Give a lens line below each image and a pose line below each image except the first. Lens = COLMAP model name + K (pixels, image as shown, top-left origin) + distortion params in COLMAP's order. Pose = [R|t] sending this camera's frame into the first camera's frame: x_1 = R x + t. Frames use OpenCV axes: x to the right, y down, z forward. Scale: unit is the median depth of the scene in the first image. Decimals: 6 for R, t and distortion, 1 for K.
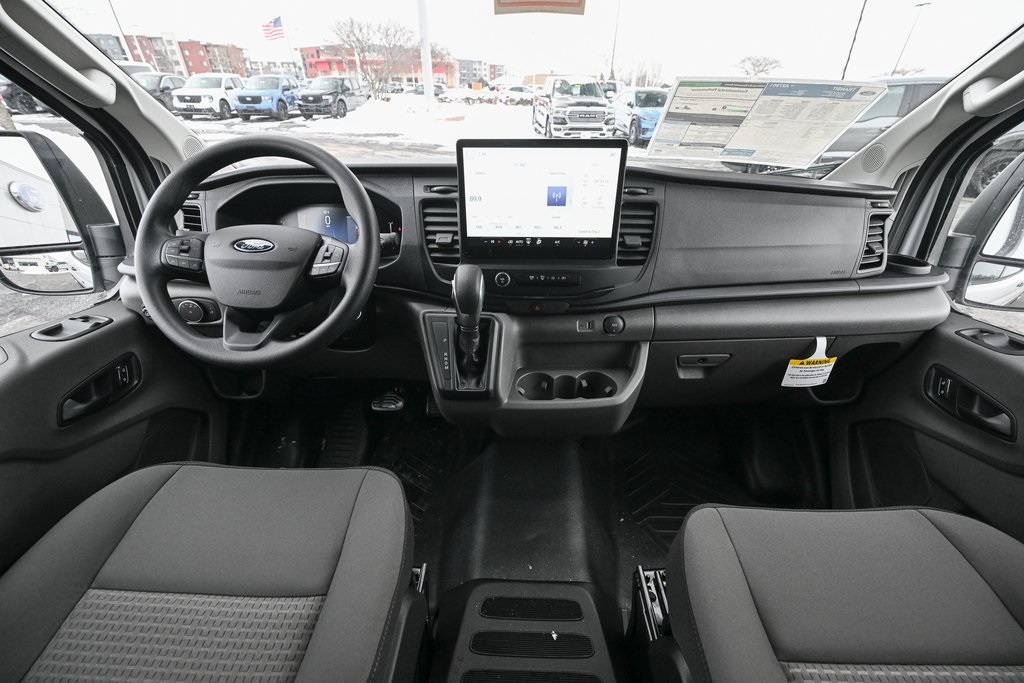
lens RADIAL K [[398.8, 0, 512.1], [0, 398.8, 340.2], [0, 0, 1]] dist [-0.001125, 0.000137]
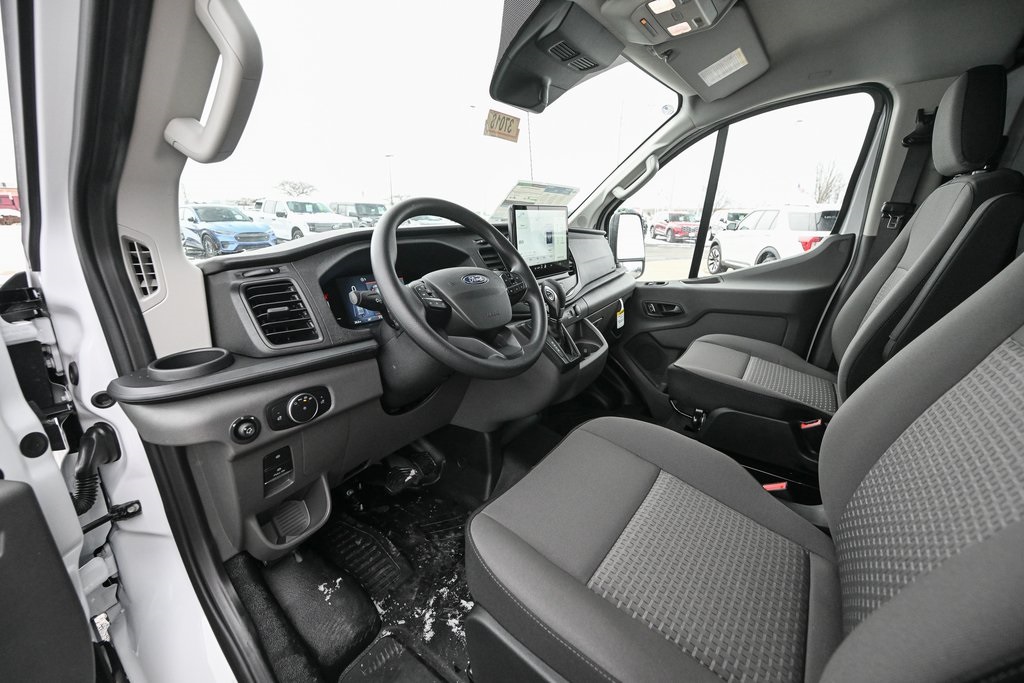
lens RADIAL K [[398.8, 0, 513.4], [0, 398.8, 342.0], [0, 0, 1]] dist [-0.001125, 0.000137]
pose [[0.576083, -0.252952, 0.777267, -1.172113], [0.429001, 0.902983, -0.024096, 0.006480], [-0.695763, 0.347330, 0.628710, 0.179542]]
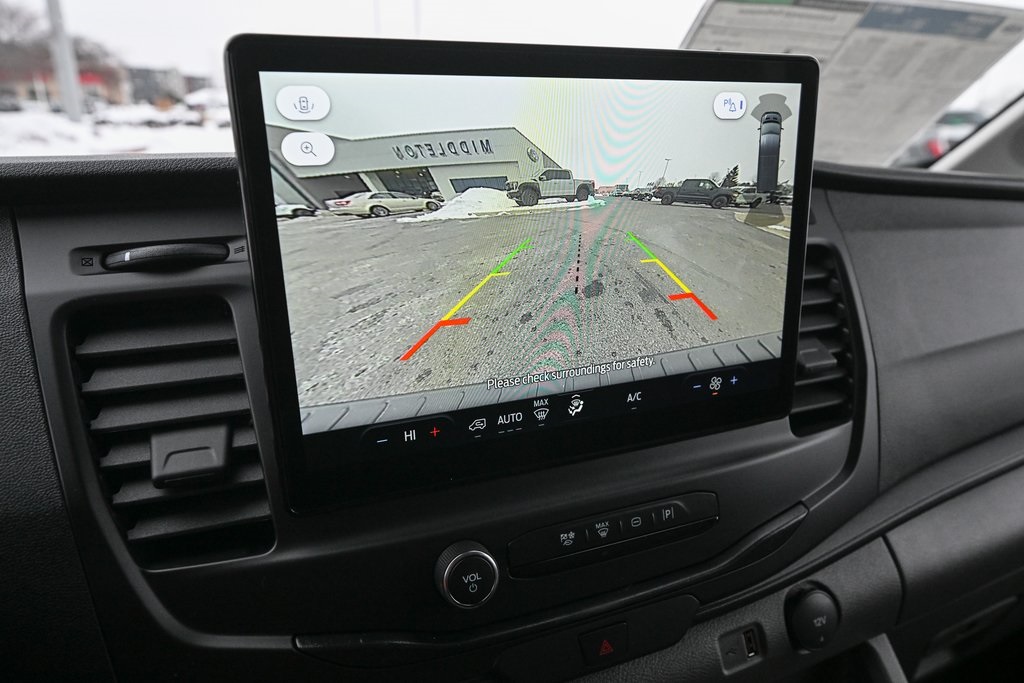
lens RADIAL K [[650.2, 0, 512.2], [0, 650.2, 336.9], [0, 0, 1]] dist [0.002390, -0.005726]
pose [[0.923863, -0.124464, 0.361921, -0.116147], [0.202312, 0.961542, -0.185761, -0.195921], [-0.324881, 0.244838, 0.913513, 0.531417]]
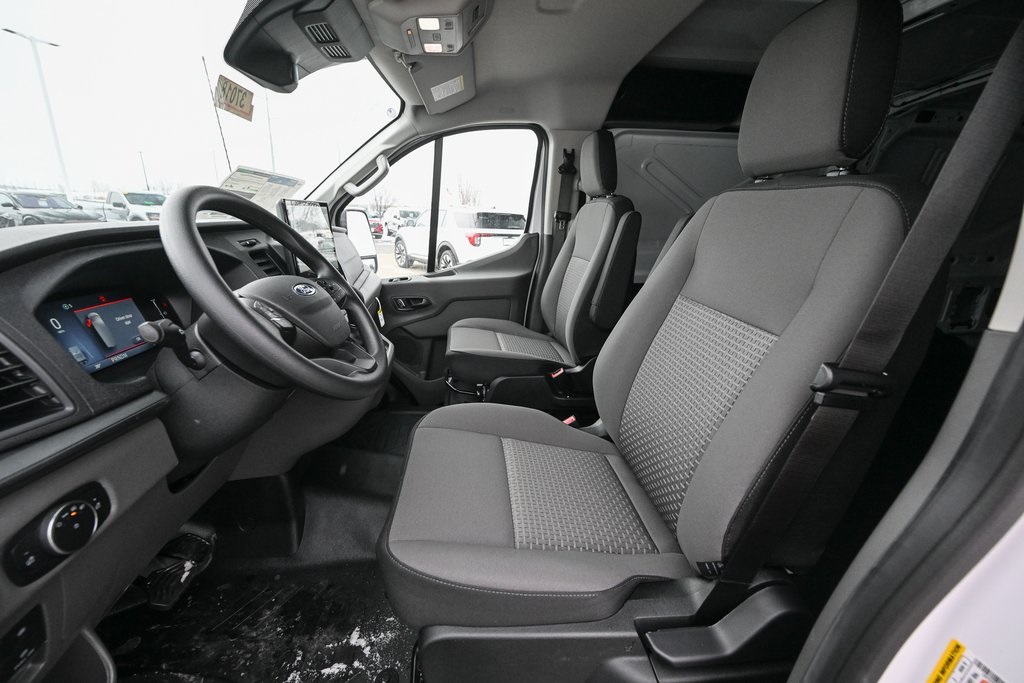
lens RADIAL K [[398.8, 0, 509.2], [0, 398.8, 341.1], [0, 0, 1]] dist [-0.001125, 0.000137]
pose [[-0.122406, -0.305182, 0.944394, -1.277701], [0.484262, 0.812225, 0.325238, -0.157616], [-0.866318, 0.497146, 0.048367, 0.430638]]
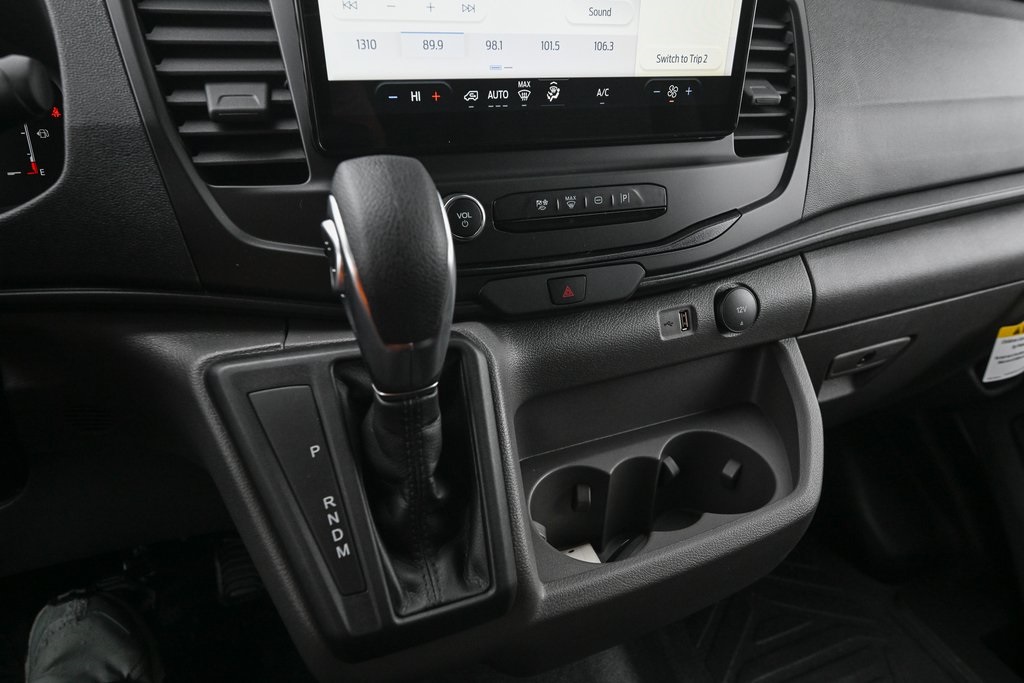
lens RADIAL K [[585.8, 0, 510.6], [0, 585.8, 341.8], [0, 0, 1]] dist [-0.001005, 0.003242]
pose [[0.930138, -0.162830, 0.329135, -0.143592], [0.170082, 0.985406, 0.006850, -0.046817], [-0.325447, 0.049609, 0.944258, 0.503129]]
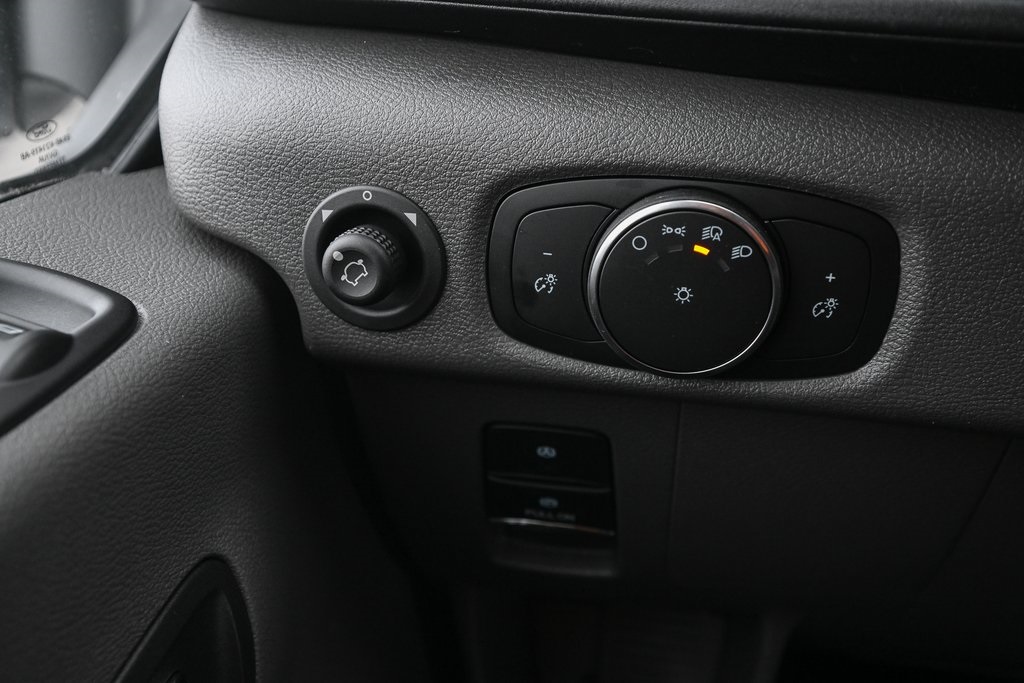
lens RADIAL K [[875.7, 0, 509.7], [0, 875.7, 344.6], [0, 0, 1]] dist [-0.007591, 0.003264]
pose [[0.974663, 0.095438, -0.202296, -0.820670], [-0.096933, 0.995288, 0.002527, -0.052354], [0.201584, 0.017147, 0.979321, 0.744055]]
